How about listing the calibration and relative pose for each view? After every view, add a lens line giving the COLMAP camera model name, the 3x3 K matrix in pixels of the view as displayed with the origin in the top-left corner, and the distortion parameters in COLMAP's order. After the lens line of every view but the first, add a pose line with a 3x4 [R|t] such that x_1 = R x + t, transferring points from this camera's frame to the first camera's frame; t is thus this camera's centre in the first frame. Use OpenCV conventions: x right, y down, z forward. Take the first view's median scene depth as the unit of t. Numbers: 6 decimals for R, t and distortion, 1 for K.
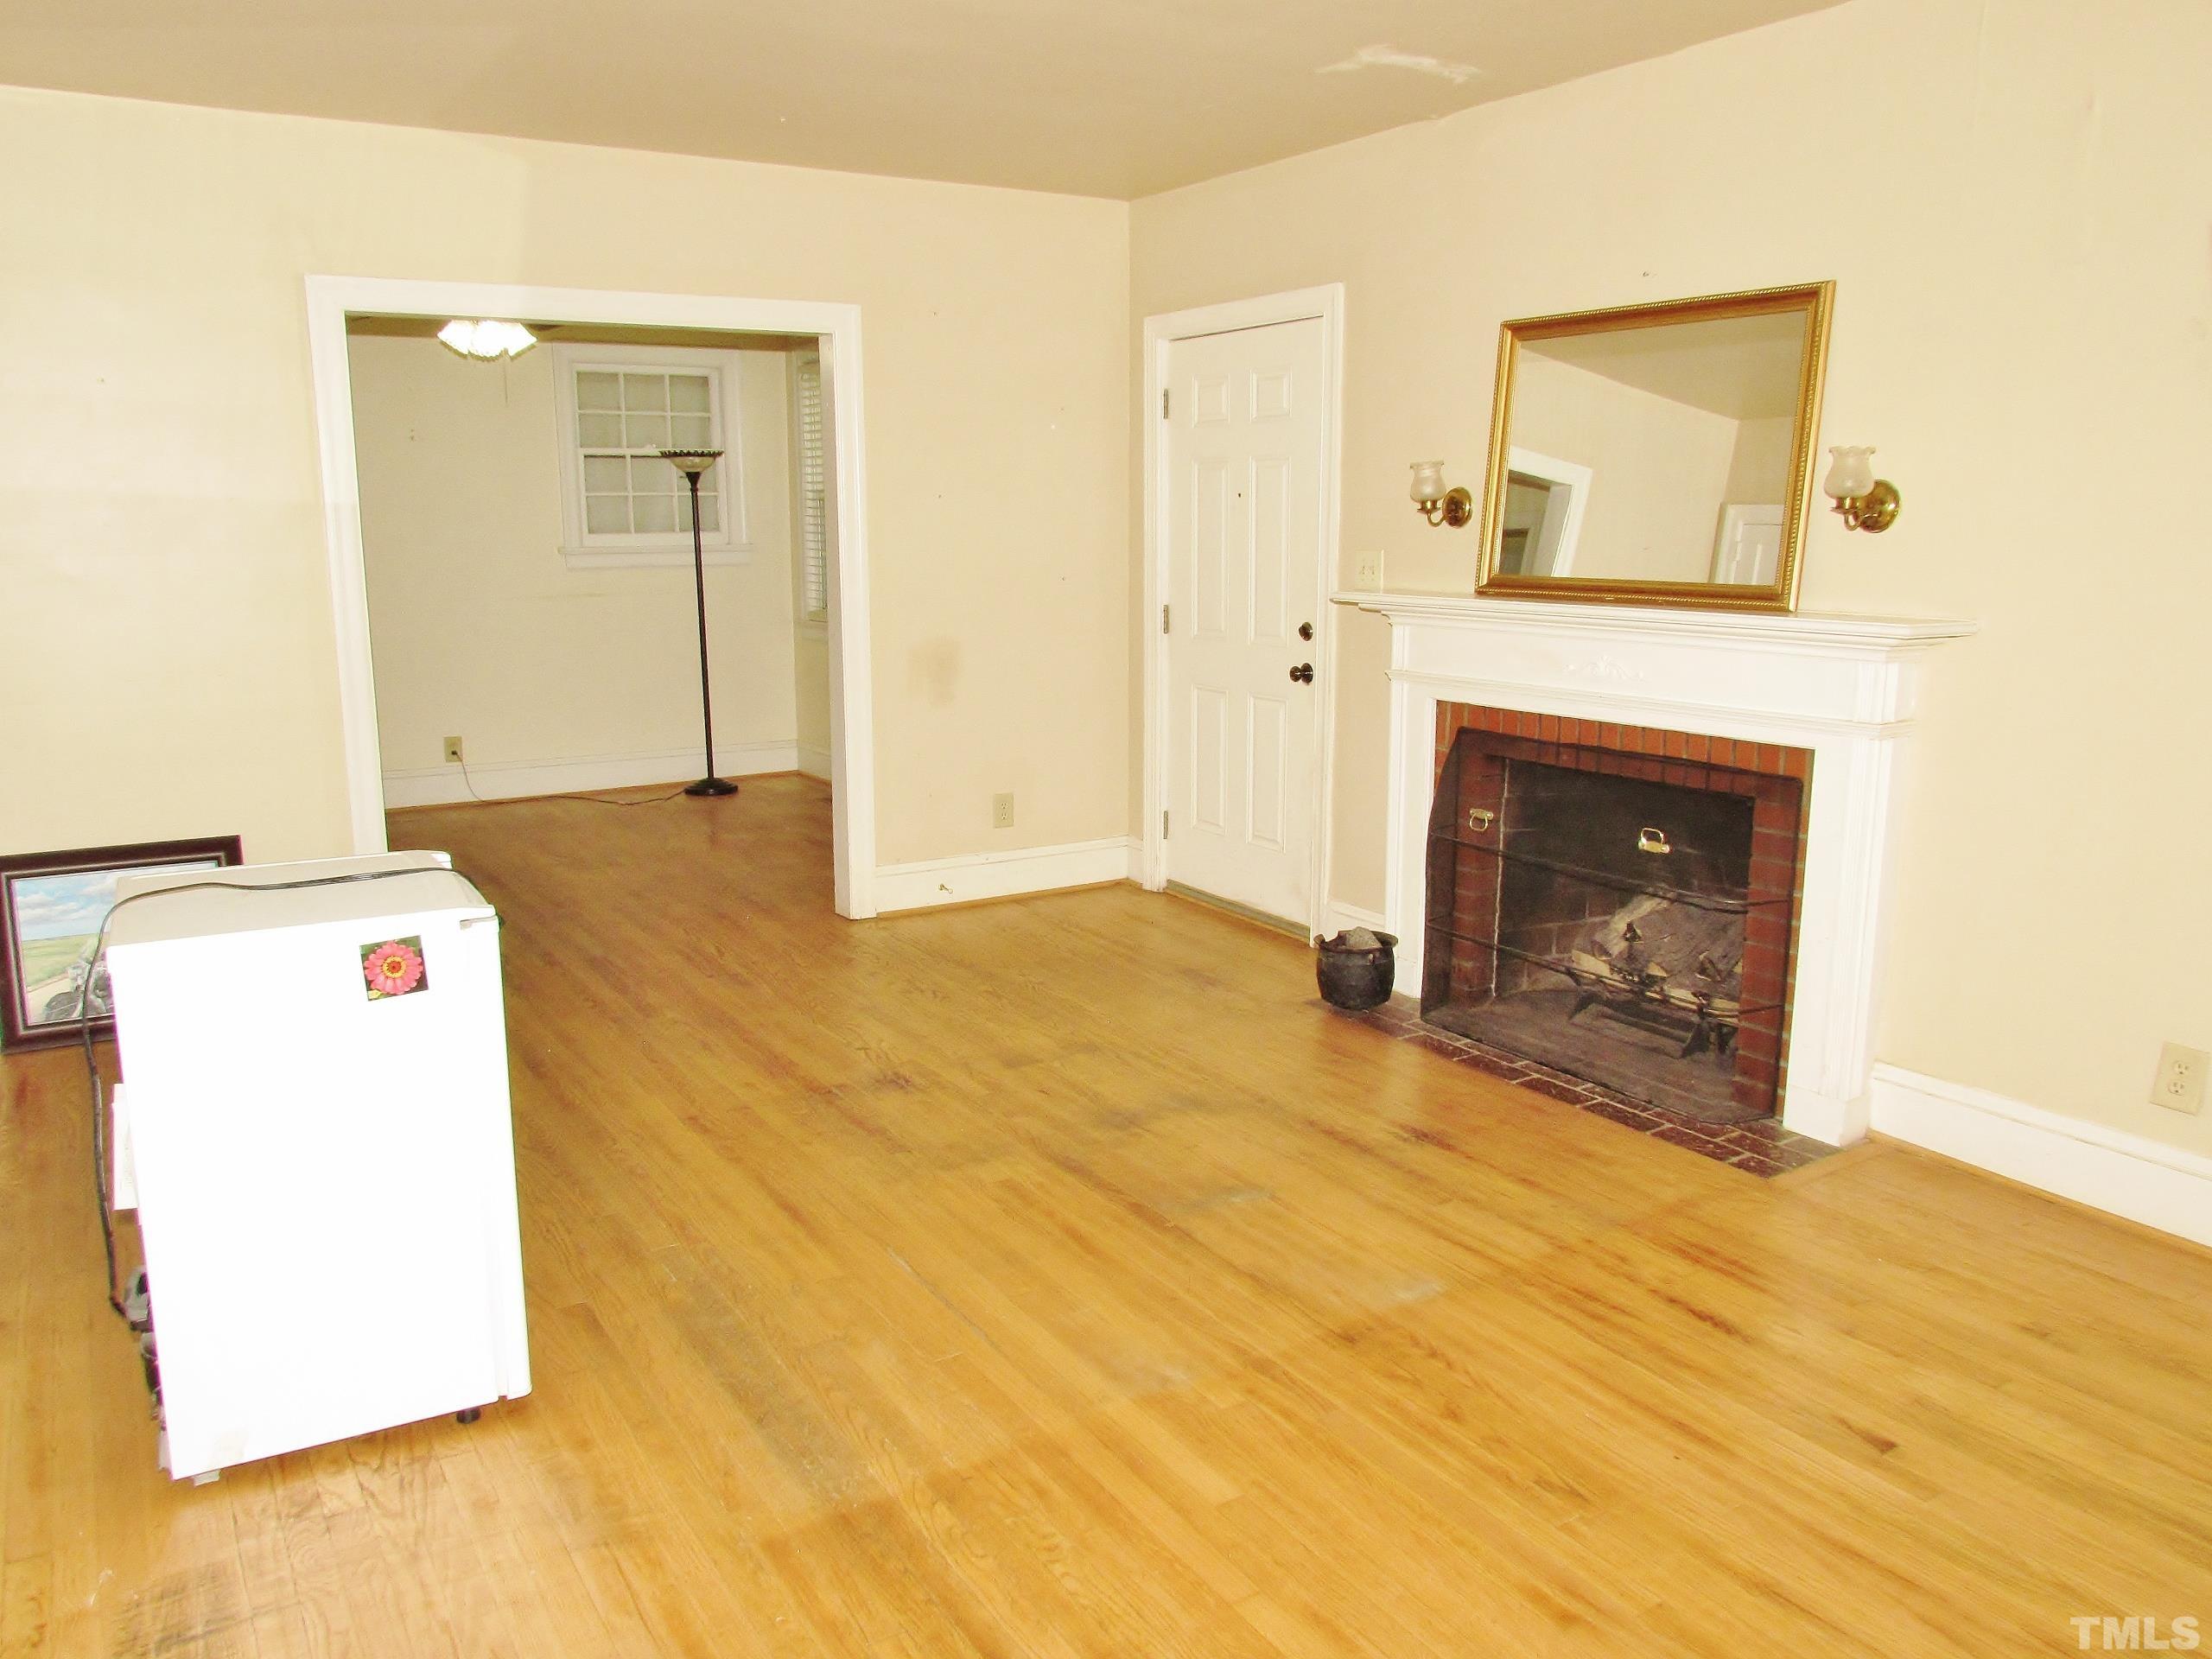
lens RADIAL K [[1634.2, 0, 1103.3], [0, 1634.2, 828.0], [0, 0, 1]] dist [-0.021301, -0.008708]
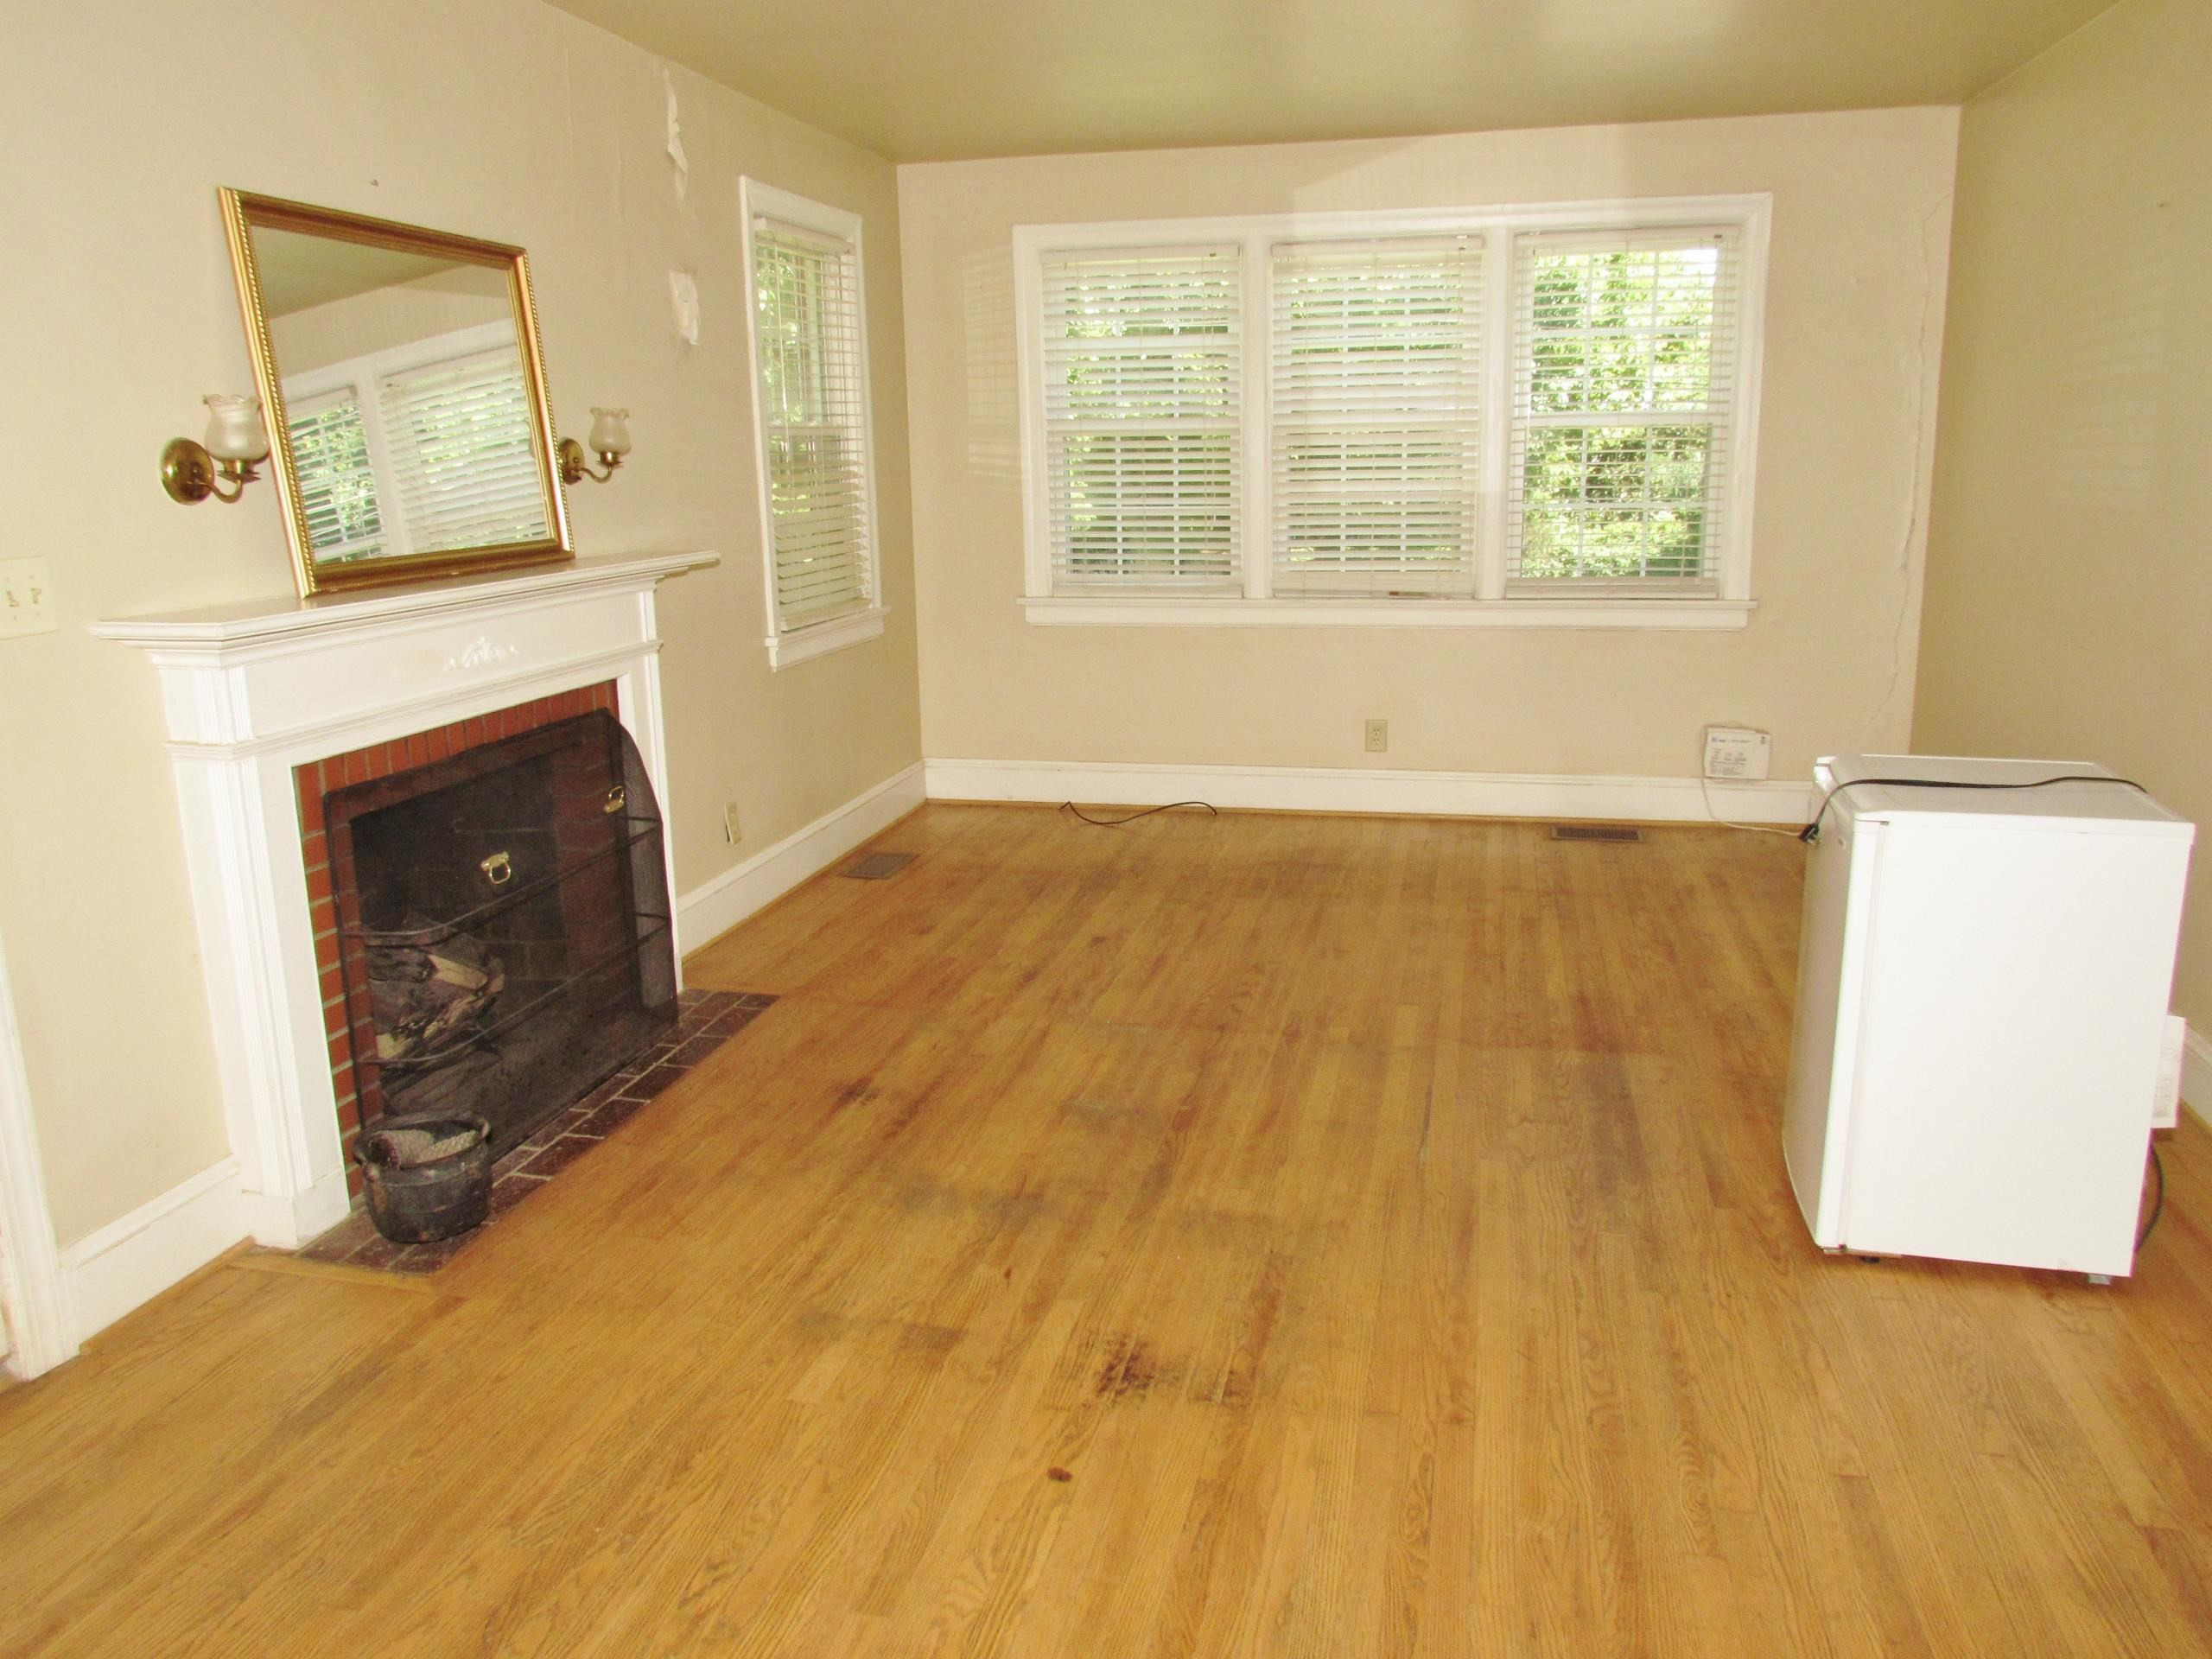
lens RADIAL K [[1634.2, 0, 1103.3], [0, 1634.2, 828.0], [0, 0, 1]] dist [-0.021301, -0.008708]
pose [[-0.701620, -0.153812, 0.695752, -0.592219], [0.146529, 0.924411, 0.352127, -0.295750], [-0.697322, 0.349007, -0.626047, 1.489321]]
